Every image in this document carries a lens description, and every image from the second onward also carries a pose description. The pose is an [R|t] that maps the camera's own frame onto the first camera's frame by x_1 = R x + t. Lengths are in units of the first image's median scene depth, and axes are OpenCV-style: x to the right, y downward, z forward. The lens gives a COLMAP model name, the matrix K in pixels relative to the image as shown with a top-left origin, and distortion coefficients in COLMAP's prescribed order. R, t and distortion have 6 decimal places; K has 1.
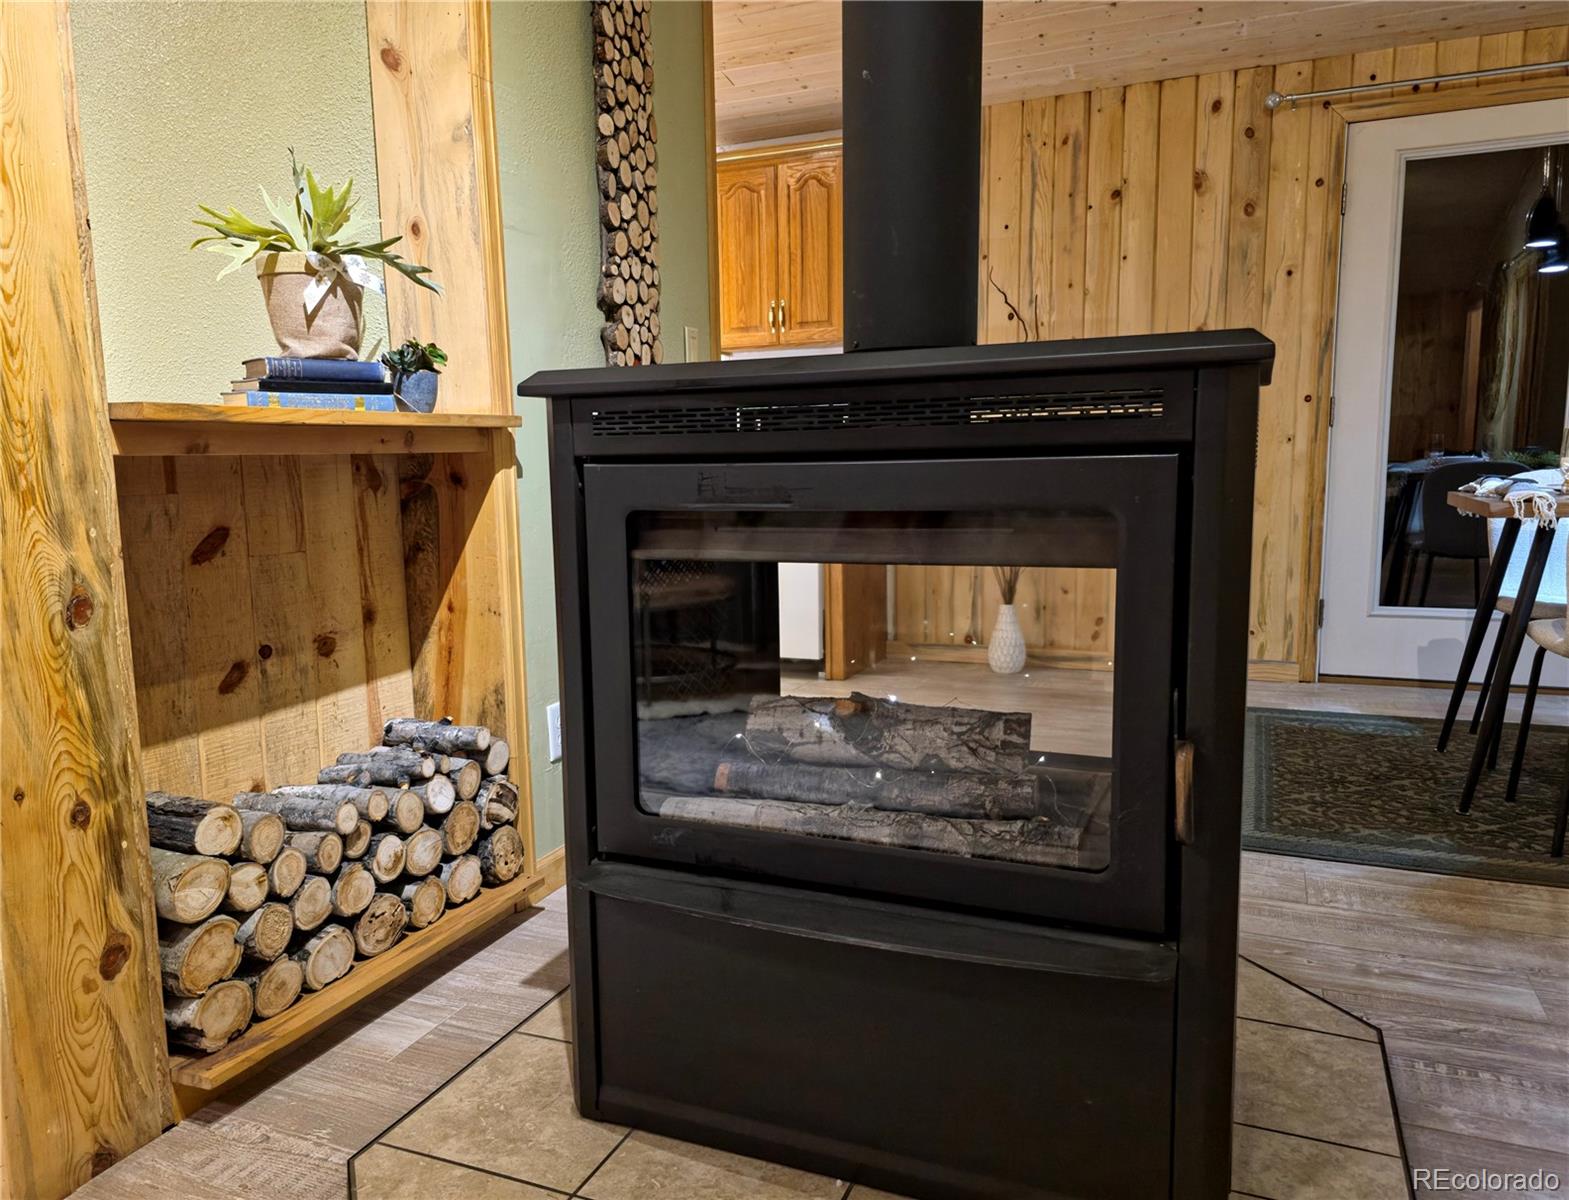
lens RADIAL K [[1178.3, 0, 771.7], [0, 1178.3, 606.2], [0, 0, 1]] dist [0.054244, -0.023838]
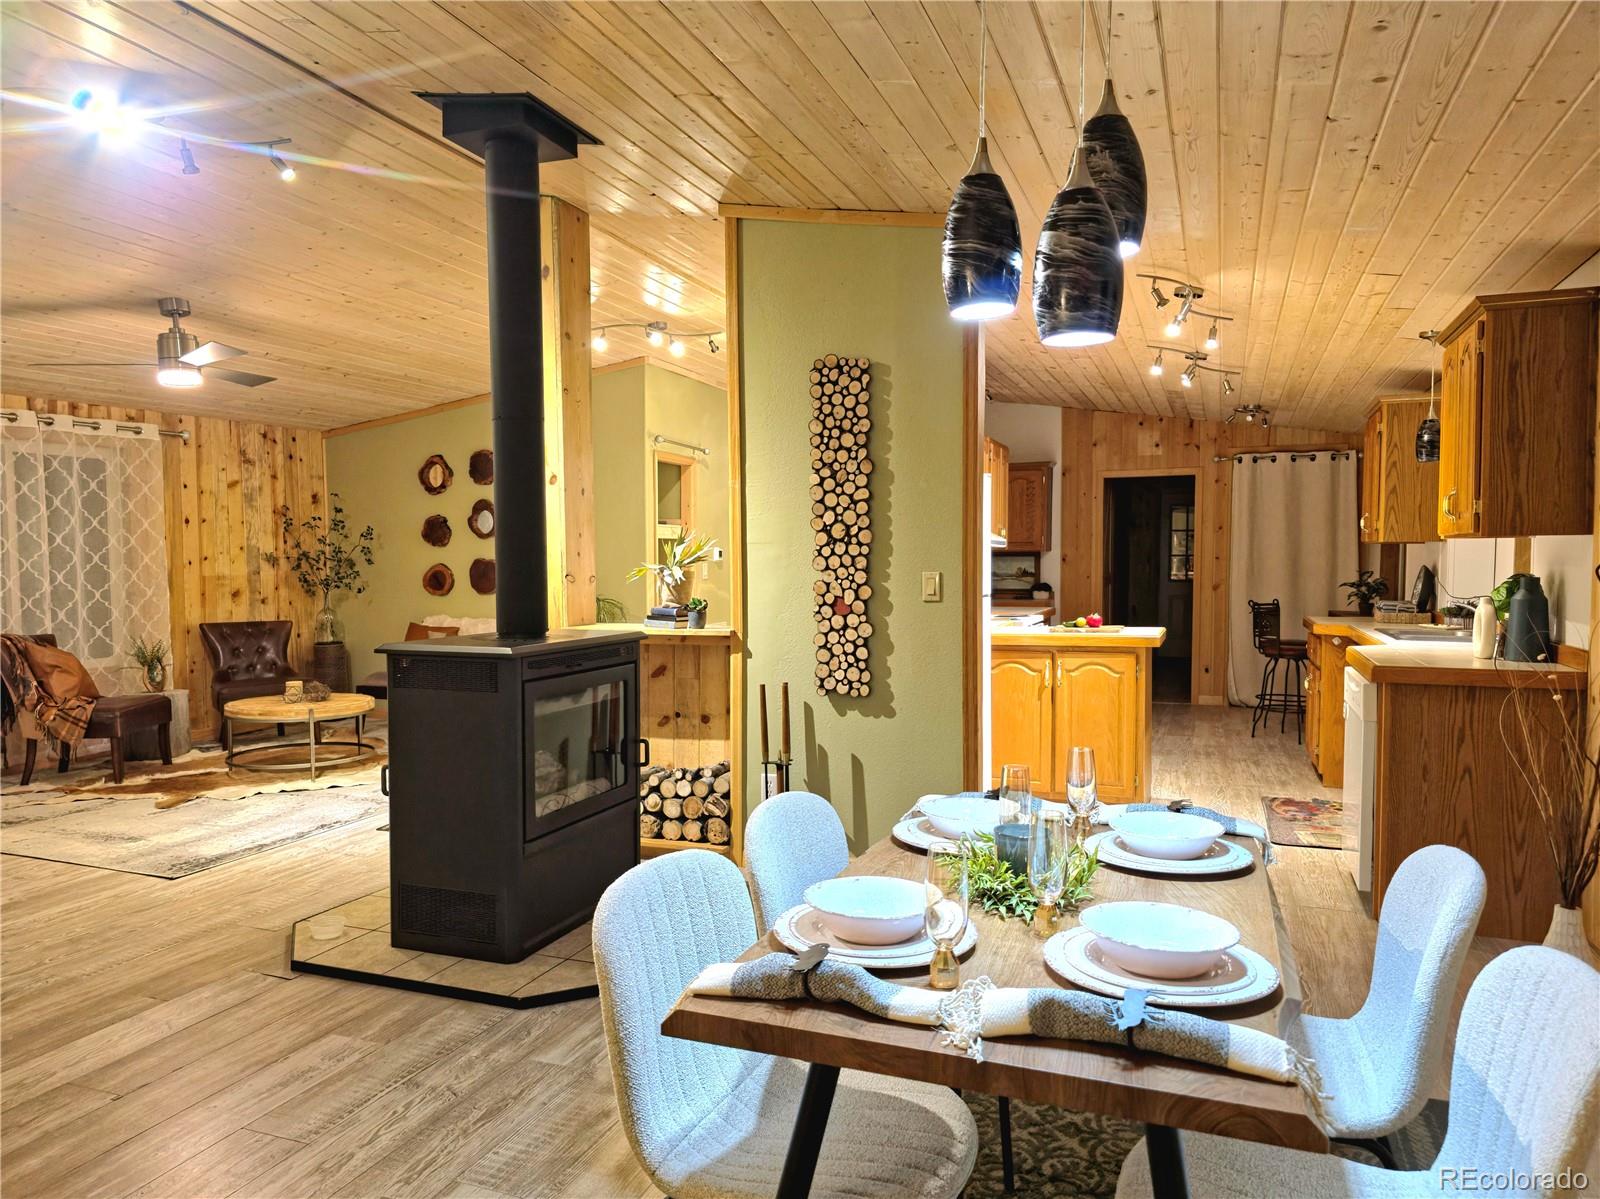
lens RADIAL K [[1099.2, 0, 798.5], [0, 1099.2, 608.7], [0, 0, 1]] dist [0.034814, -0.022905]
pose [[0.032471, 0.059563, -0.997696, 1.876107], [-0.132732, 0.989638, 0.054762, -0.342199], [0.990620, 0.130648, 0.040041, 1.087643]]
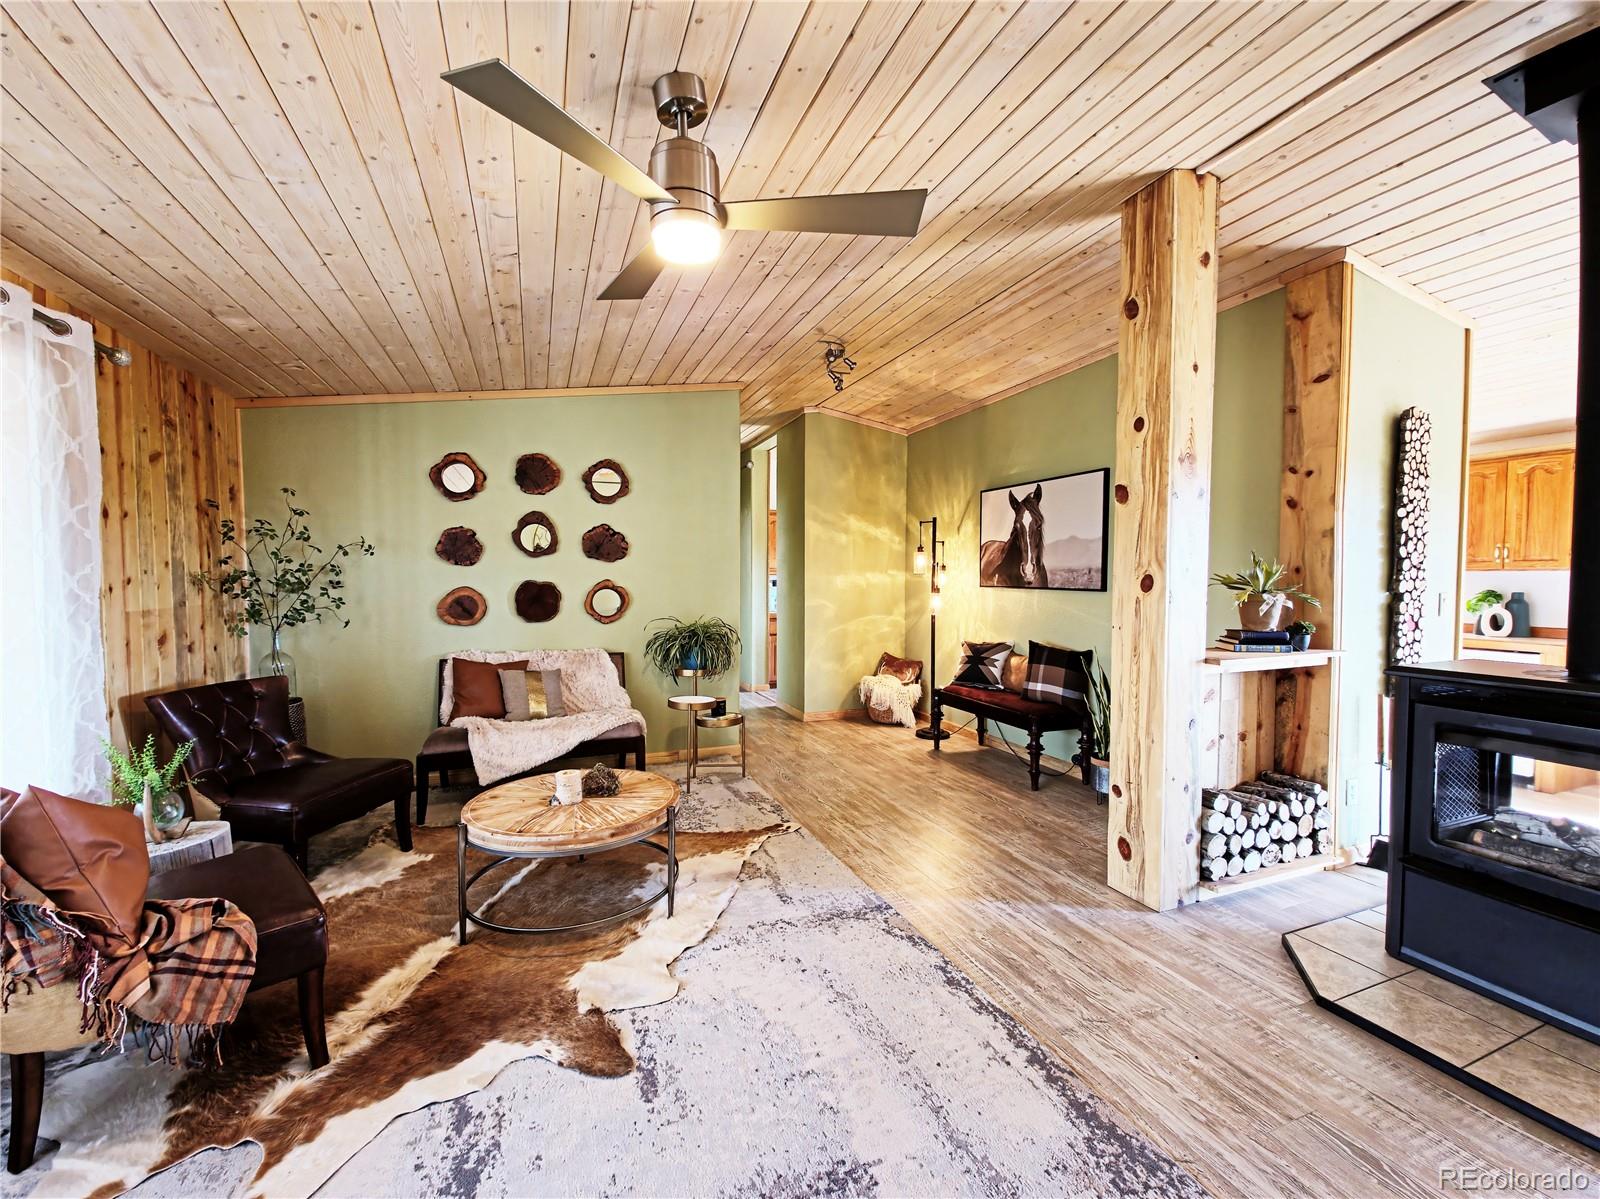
lens RADIAL K [[660.0, 0, 799.1], [0, 660.0, 606.4], [0, 0, 1]] dist [-0.000863, -0.000722]
pose [[0.698260, 0.043265, -0.714536, -0.048857], [-0.106255, 0.993379, -0.043687, -0.081383], [0.707915, 0.106428, 0.698233, -0.673952]]
